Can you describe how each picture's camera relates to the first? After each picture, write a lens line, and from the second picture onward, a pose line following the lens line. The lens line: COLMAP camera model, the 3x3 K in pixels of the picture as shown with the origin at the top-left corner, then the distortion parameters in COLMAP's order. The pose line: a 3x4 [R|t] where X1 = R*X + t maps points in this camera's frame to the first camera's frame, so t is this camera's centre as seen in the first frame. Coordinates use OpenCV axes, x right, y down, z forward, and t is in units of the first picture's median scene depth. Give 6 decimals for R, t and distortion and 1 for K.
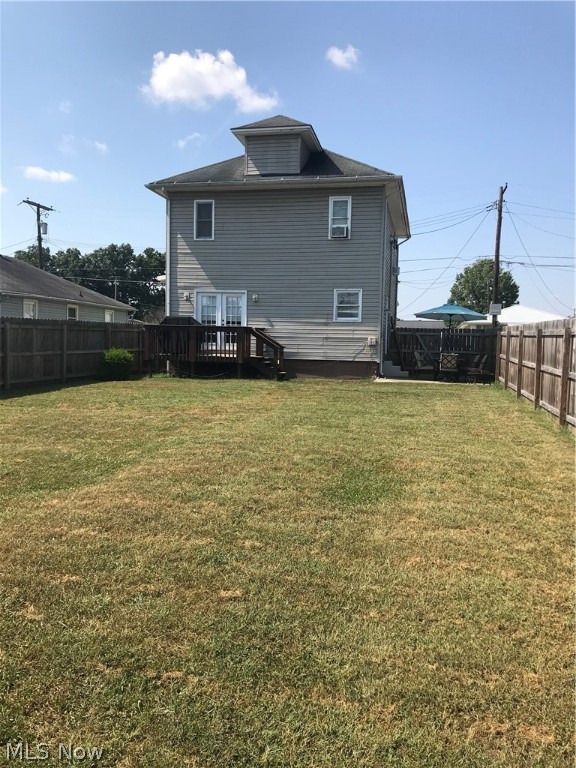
lens RADIAL K [[623.7, 0, 288.0], [0, 623.7, 384.4], [0, 0, 1]] dist [0.024853, -0.021848]
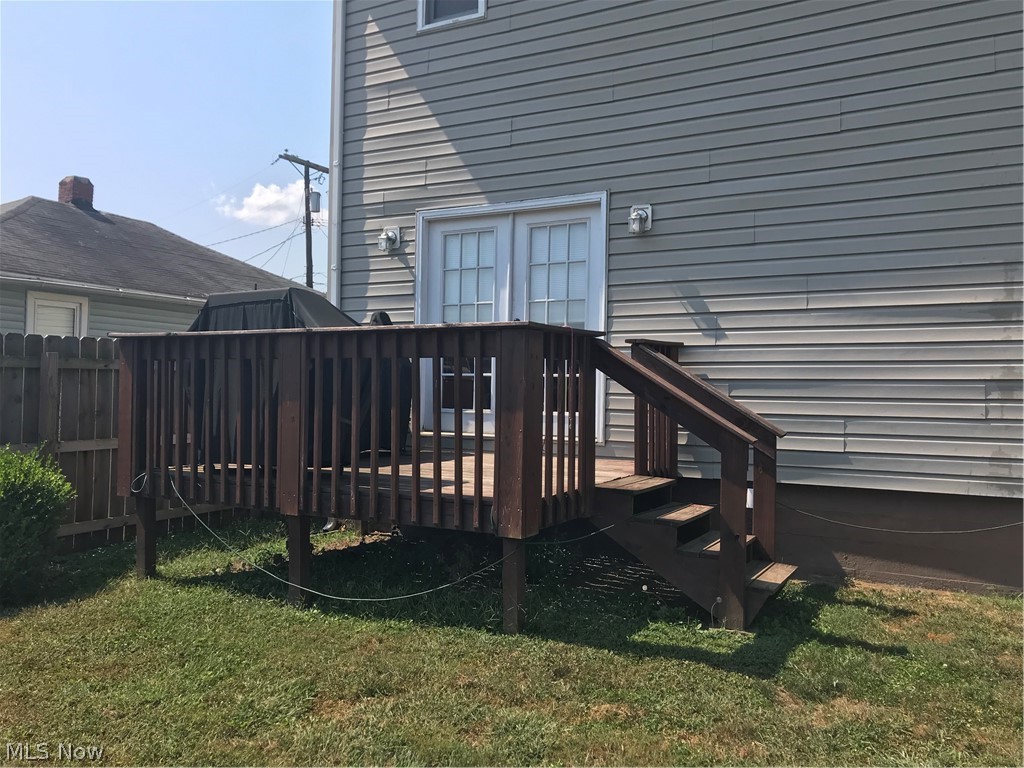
lens RADIAL K [[831.6, 0, 511.3], [0, 831.6, 383.3], [0, 0, 1]] dist [0.024853, -0.021848]
pose [[0.959840, -0.015839, -0.280100, -0.012302], [-0.006339, 0.996926, -0.078095, -0.051080], [0.280476, 0.076734, 0.956789, 0.675524]]
